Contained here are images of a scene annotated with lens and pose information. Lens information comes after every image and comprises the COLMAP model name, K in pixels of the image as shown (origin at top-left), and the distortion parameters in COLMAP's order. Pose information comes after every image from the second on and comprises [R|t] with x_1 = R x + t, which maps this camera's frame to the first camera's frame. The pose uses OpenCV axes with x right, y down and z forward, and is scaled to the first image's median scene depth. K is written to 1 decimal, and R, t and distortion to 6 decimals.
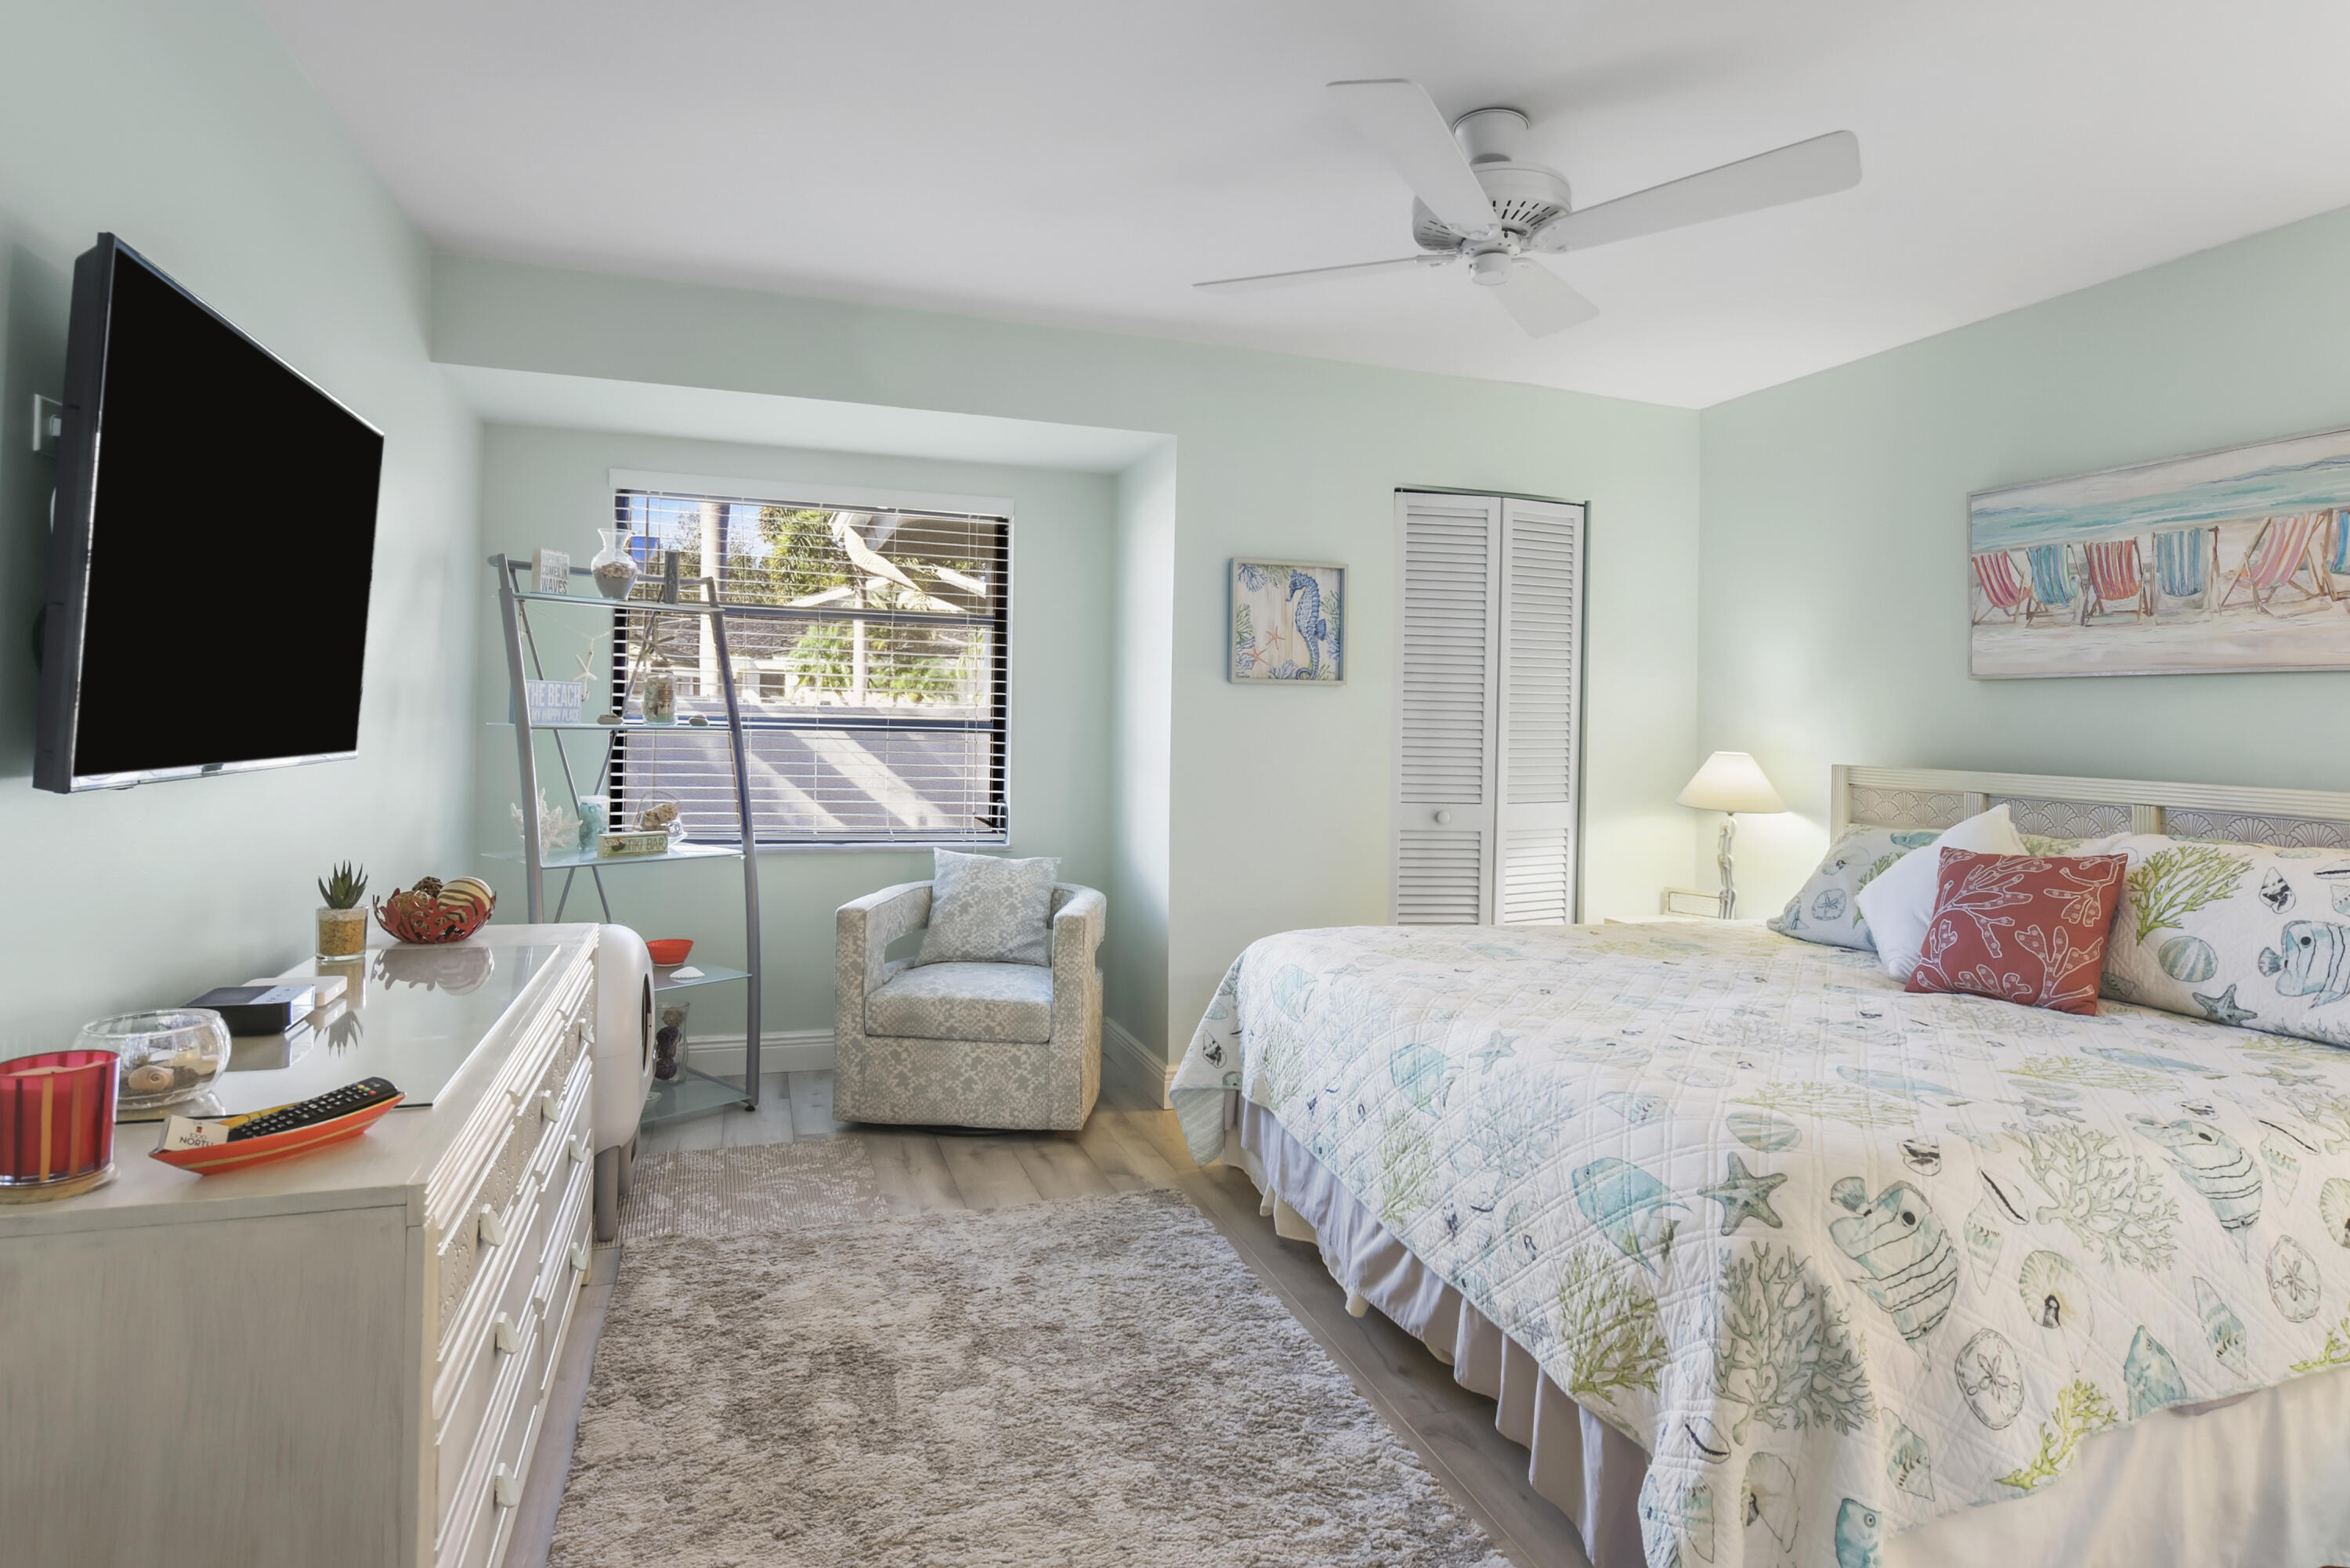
lens RADIAL K [[1284.7, 0, 1183.3], [0, 1284.7, 678.6], [0, 0, 1]] dist [-0.003351, -0.003233]
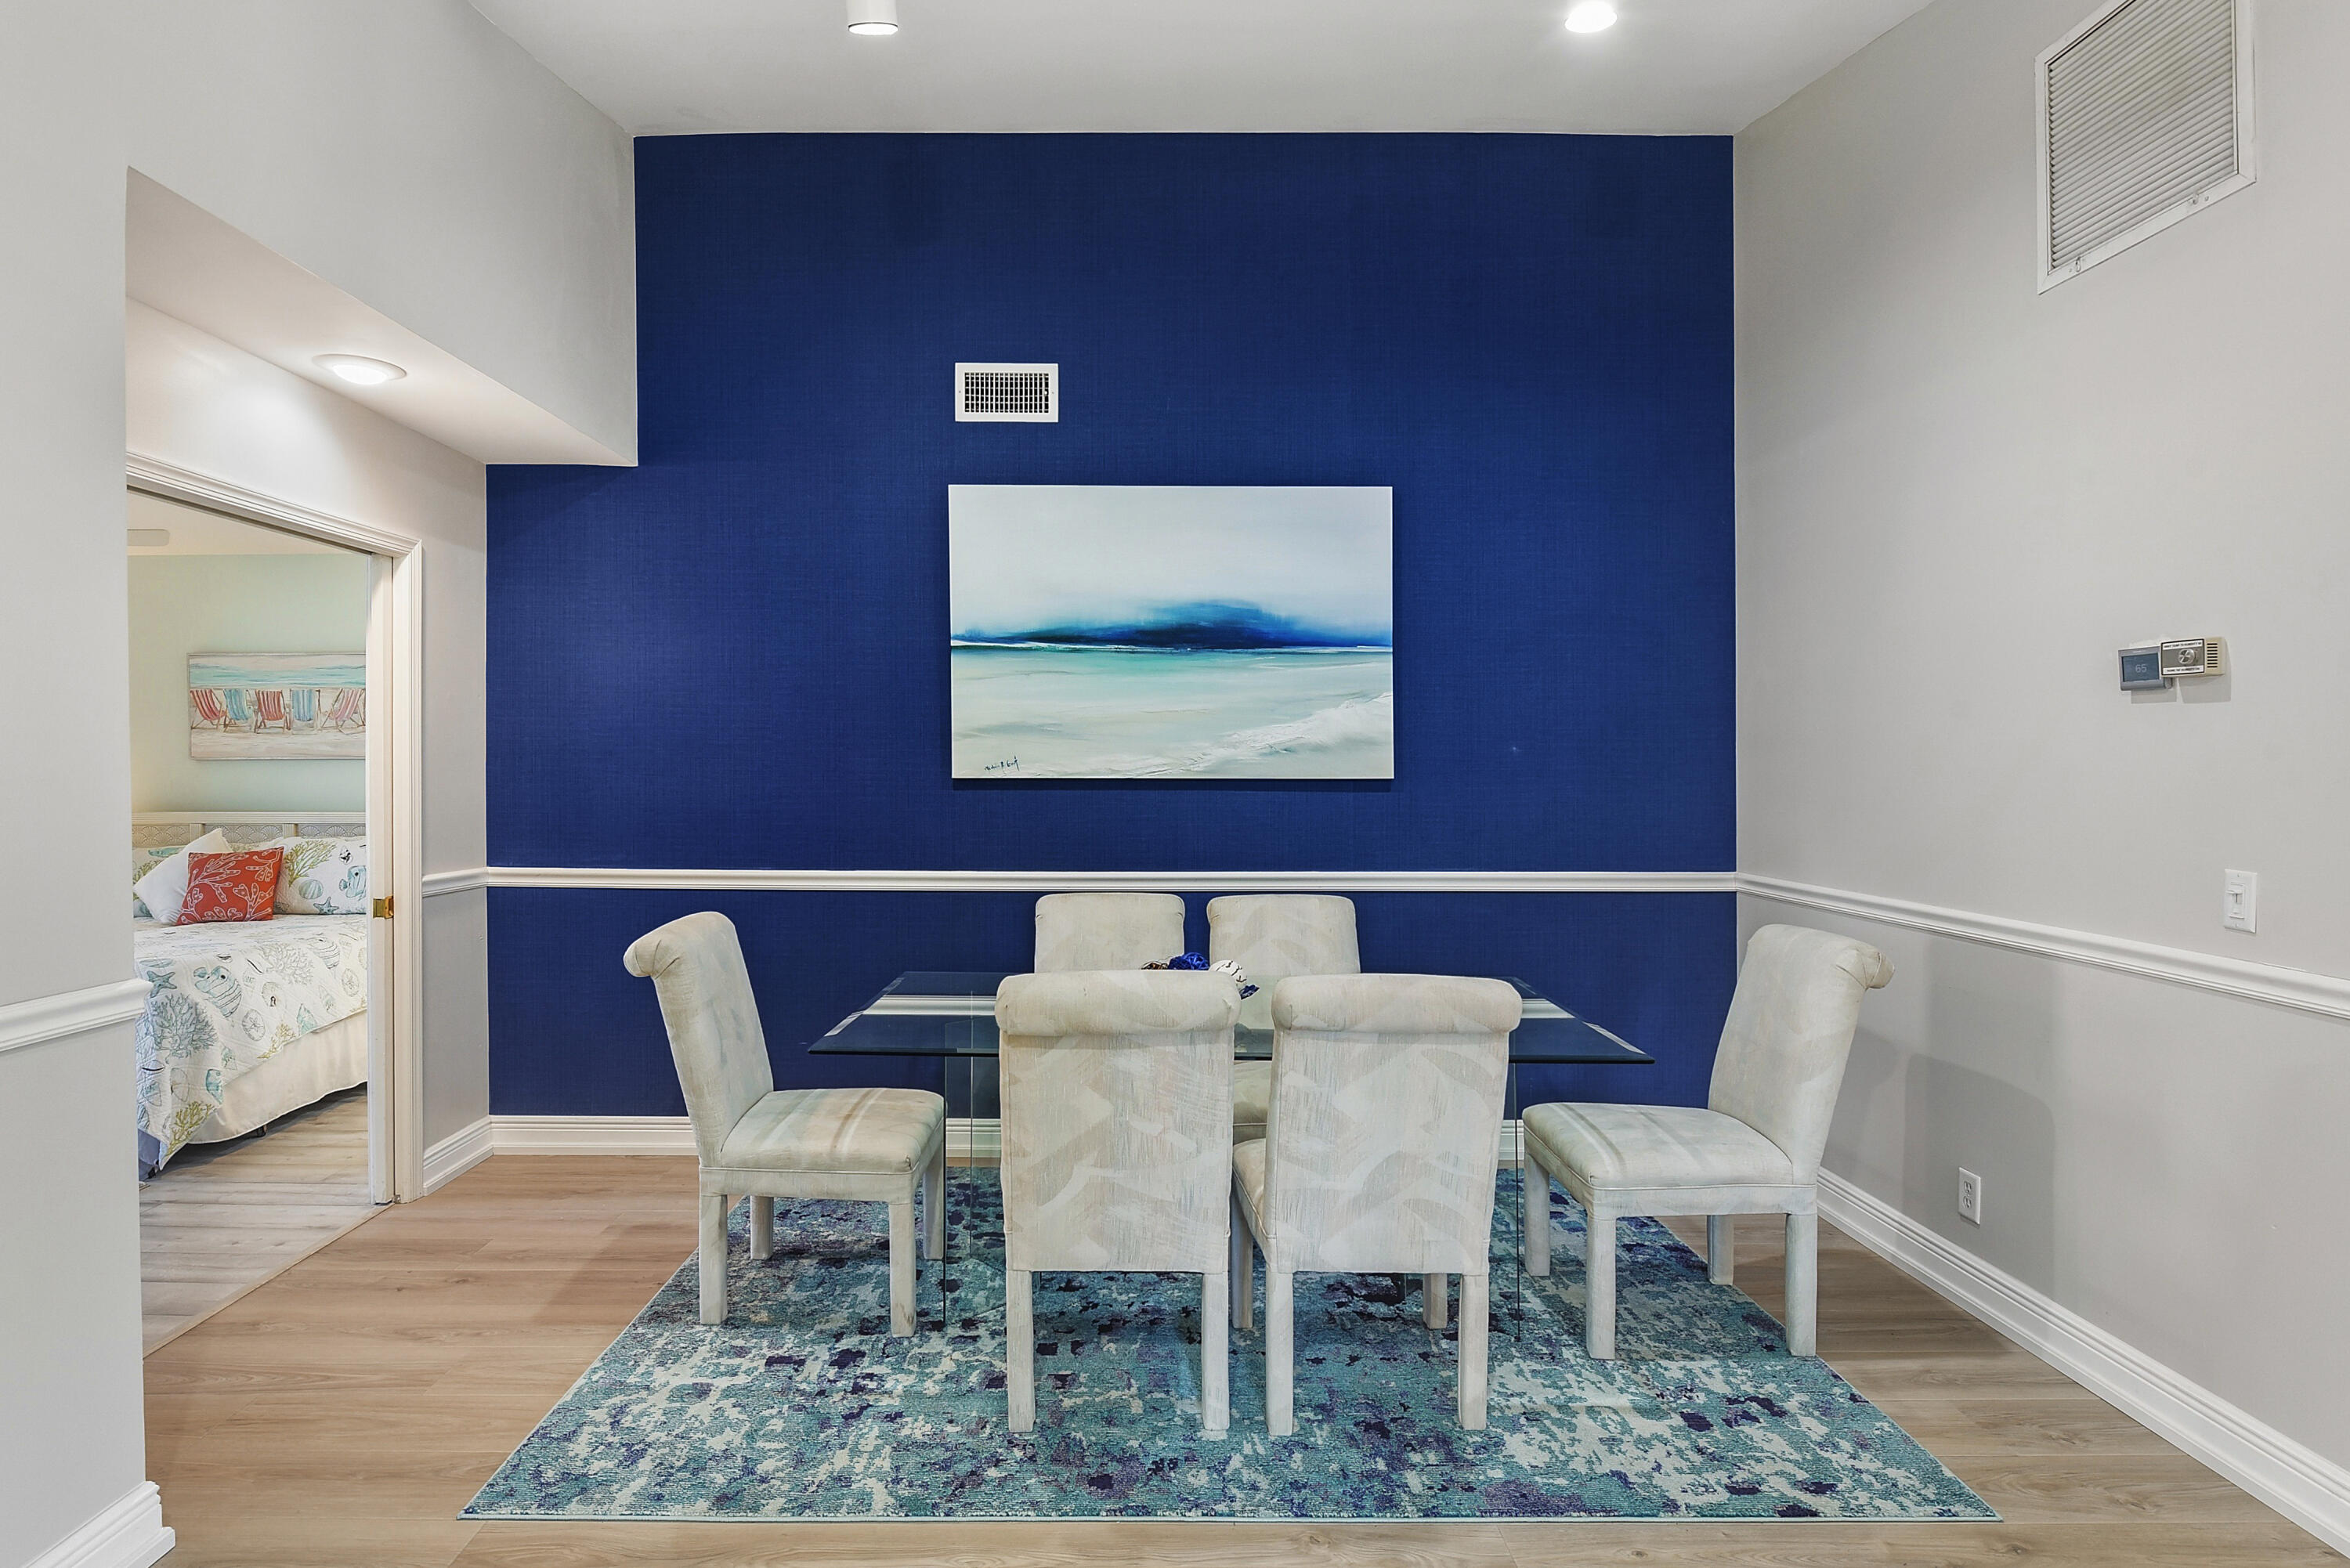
lens RADIAL K [[1288.8, 0, 1129.4], [0, 1288.8, 790.4], [0, 0, 1]] dist [-0.001167, -0.000184]
pose [[0.321562, -0.043384, 0.945894, -0.818596], [-0.018878, 0.998458, 0.052212, -0.093773], [-0.946700, -0.034646, 0.320247, -0.997759]]
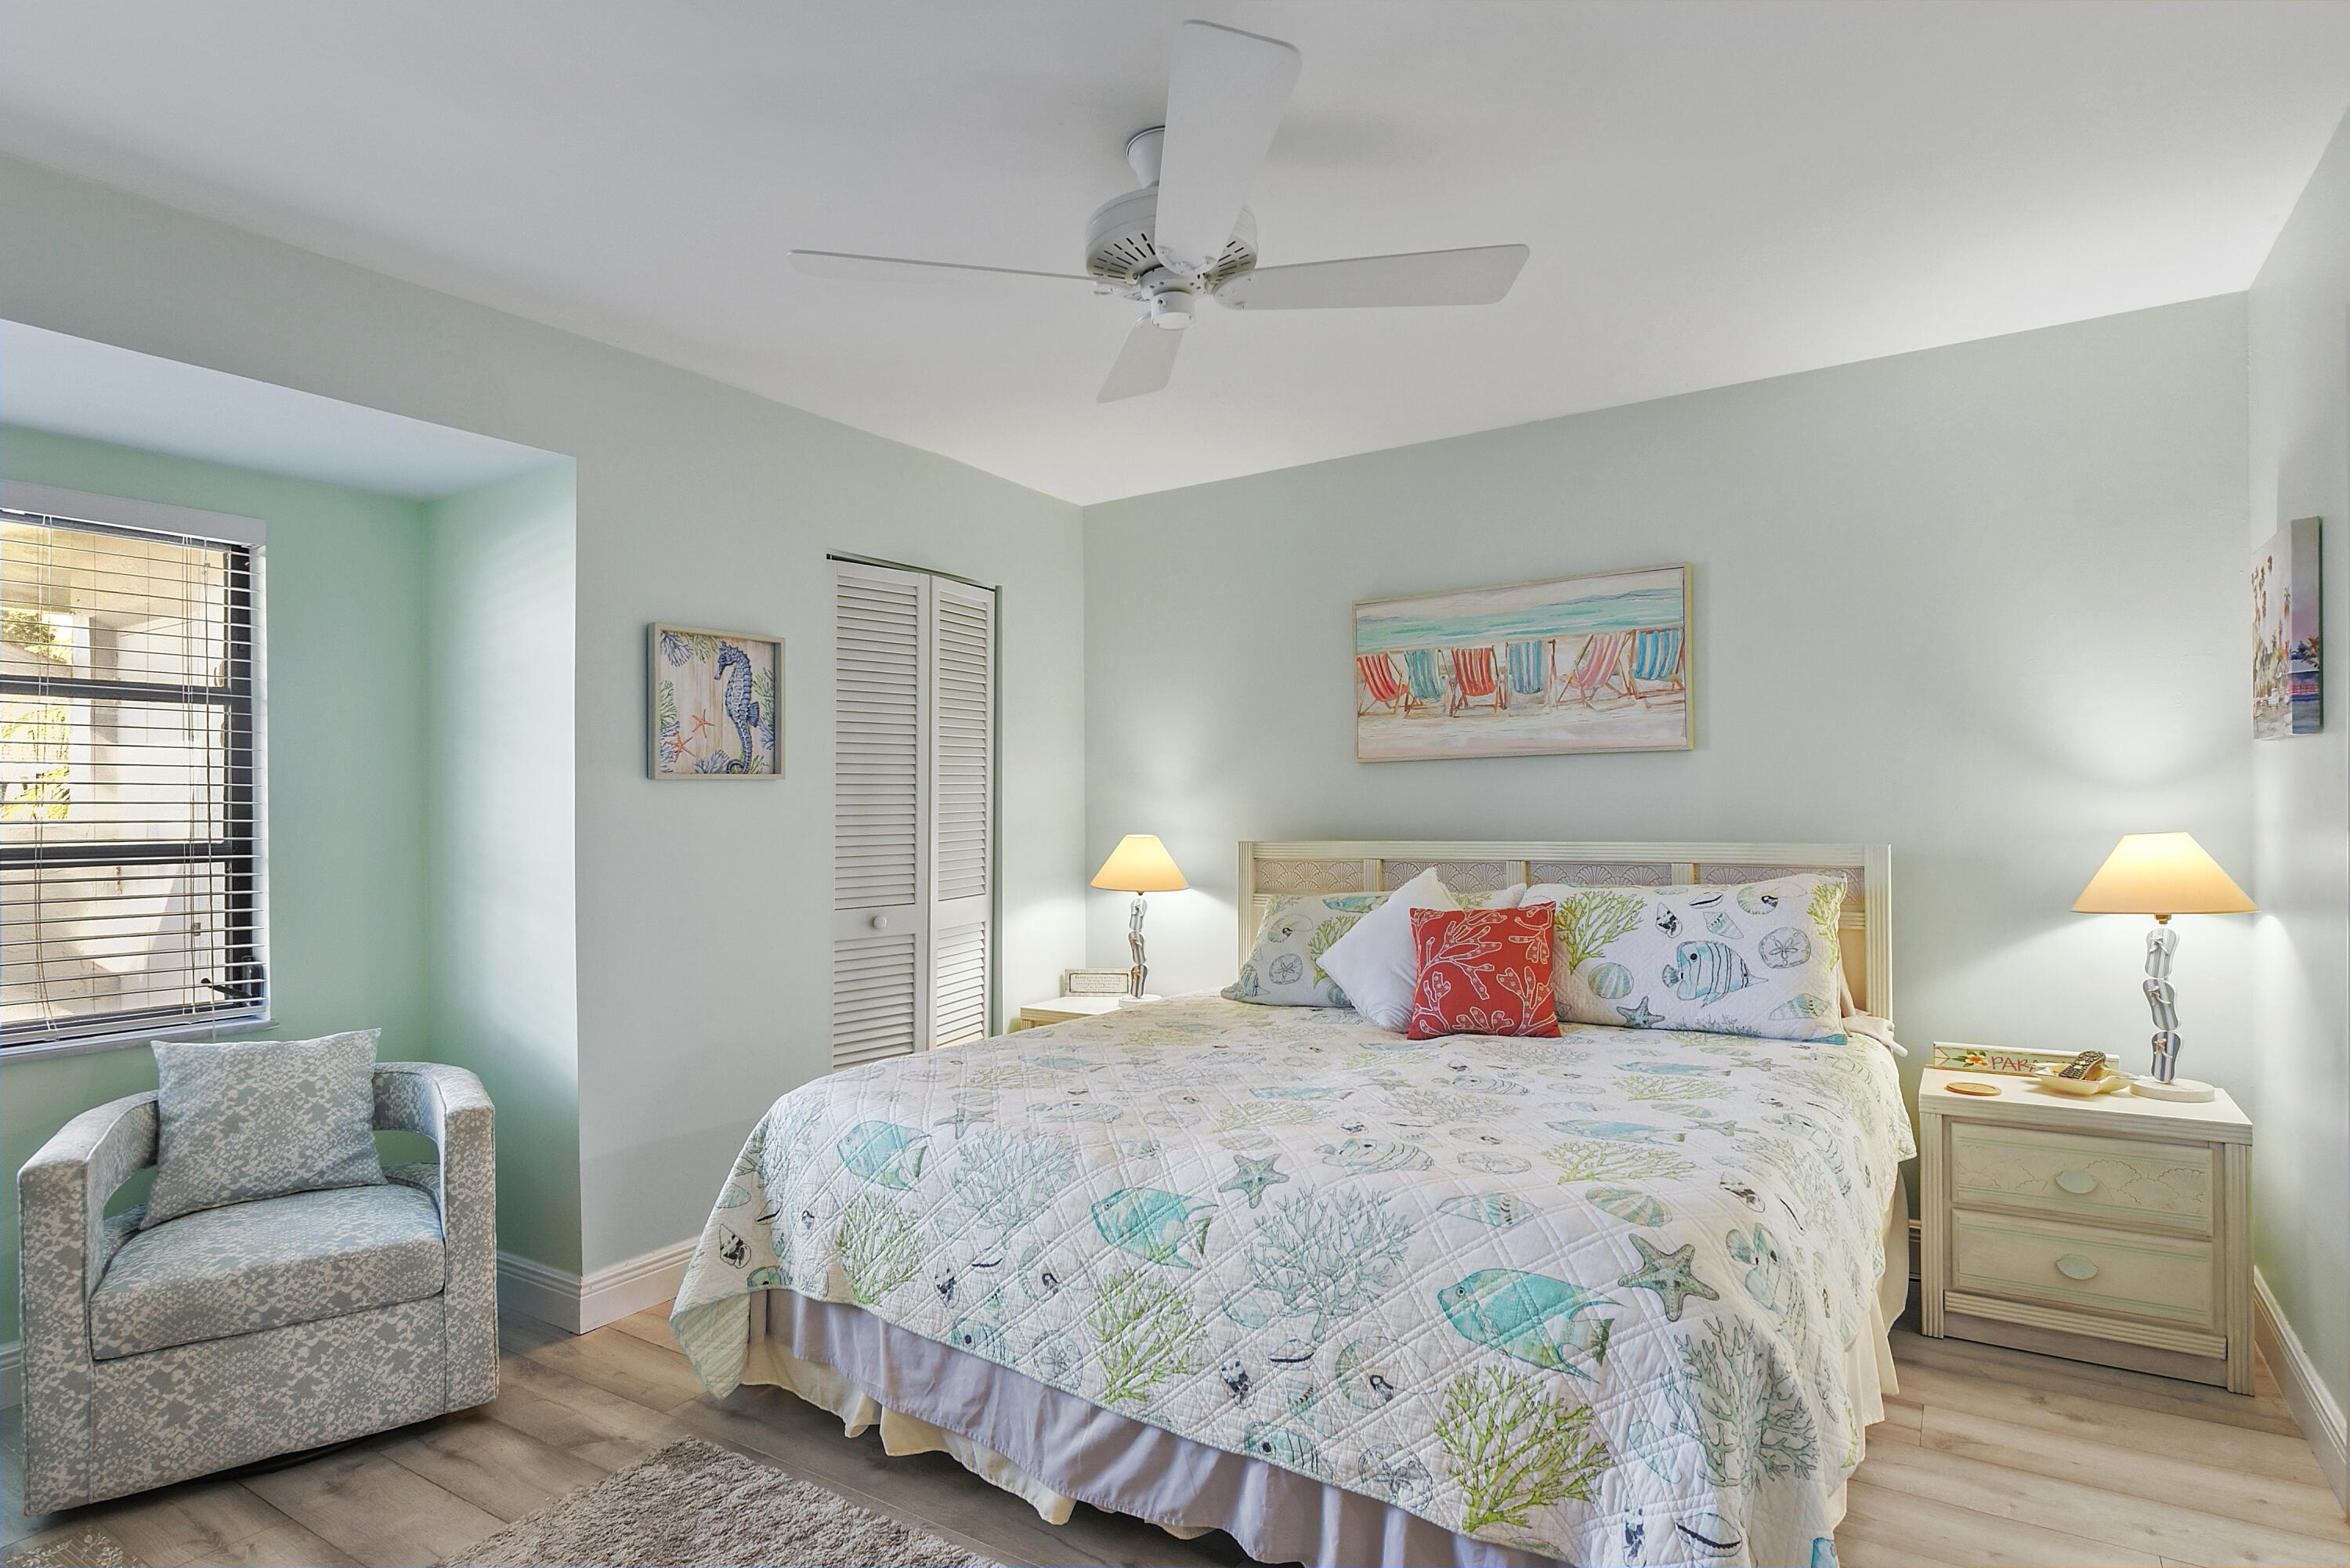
lens RADIAL K [[1229.1, 0, 1175.0], [0, 1229.1, 784.0], [0, 0, 1]] dist [-0.004999, -0.002316]
pose [[0.780174, -0.024568, 0.625080, -0.272294], [0.016609, 0.999690, 0.018561, -0.003978], [-0.625342, -0.004099, 0.780340, 0.293840]]
